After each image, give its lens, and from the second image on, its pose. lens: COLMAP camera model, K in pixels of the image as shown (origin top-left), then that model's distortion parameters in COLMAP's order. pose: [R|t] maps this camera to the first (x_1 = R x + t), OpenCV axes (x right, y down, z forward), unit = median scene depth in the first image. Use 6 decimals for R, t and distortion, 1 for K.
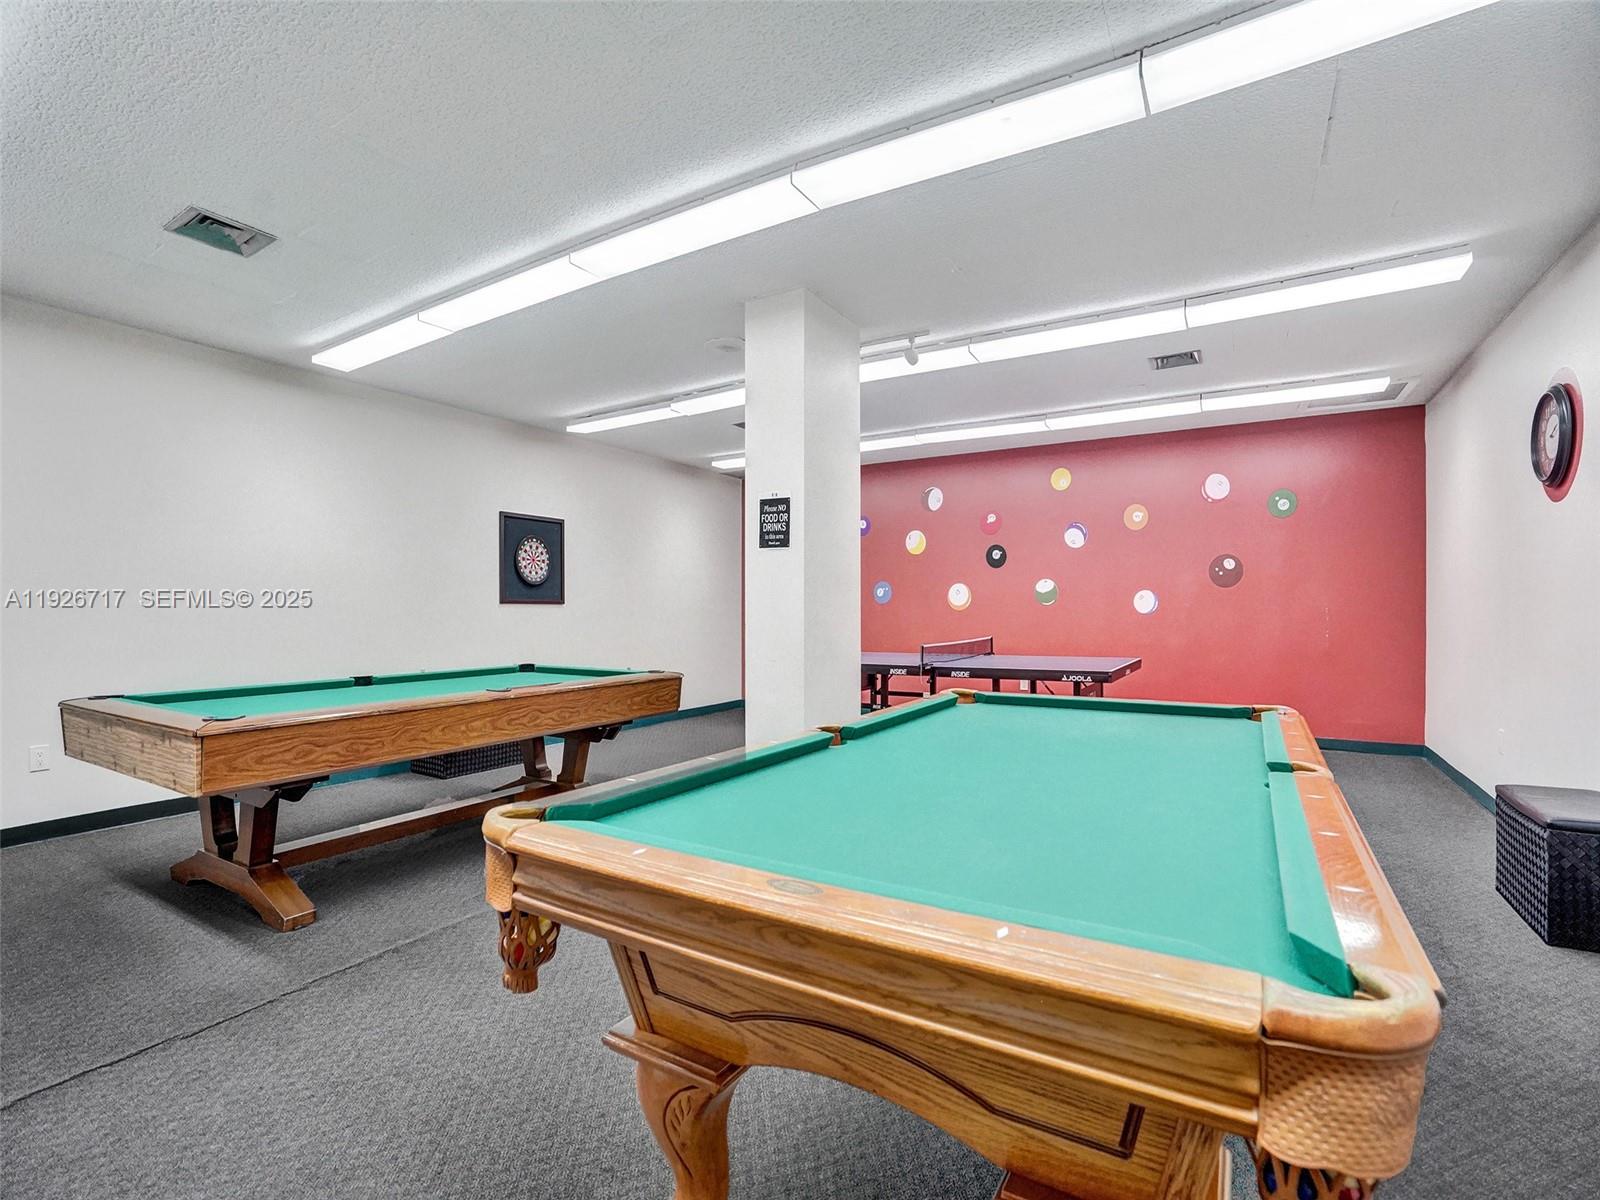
lens RADIAL K [[738.8, 0, 800.9], [0, 738.8, 608.9], [0, 0, 1]] dist [-0.000869, -0.000018]
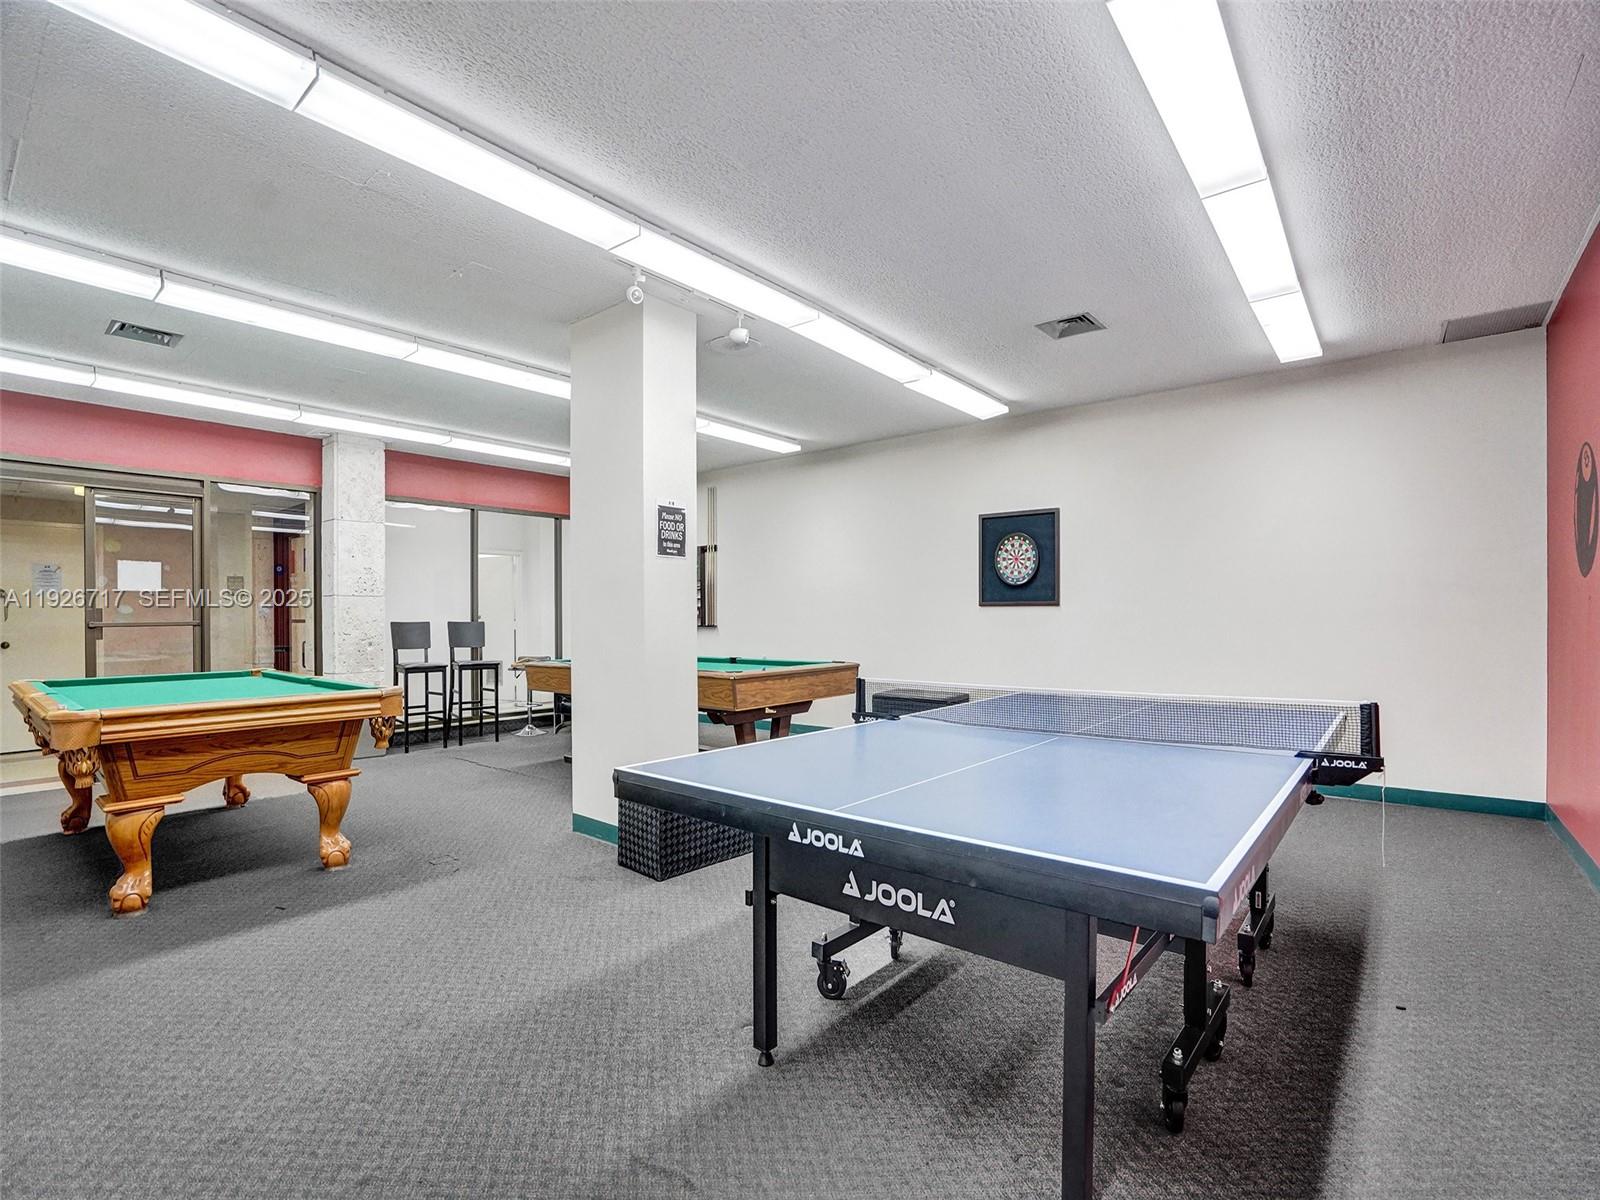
lens RADIAL K [[738.8, 0, 801.5], [0, 738.8, 609.2], [0, 0, 1]] dist [-0.000869, -0.000018]
pose [[-0.142706, -0.004682, -0.989754, 0.610023], [0.012649, 0.999899, -0.006554, 0.000026], [0.989684, -0.013455, -0.142632, 0.871748]]
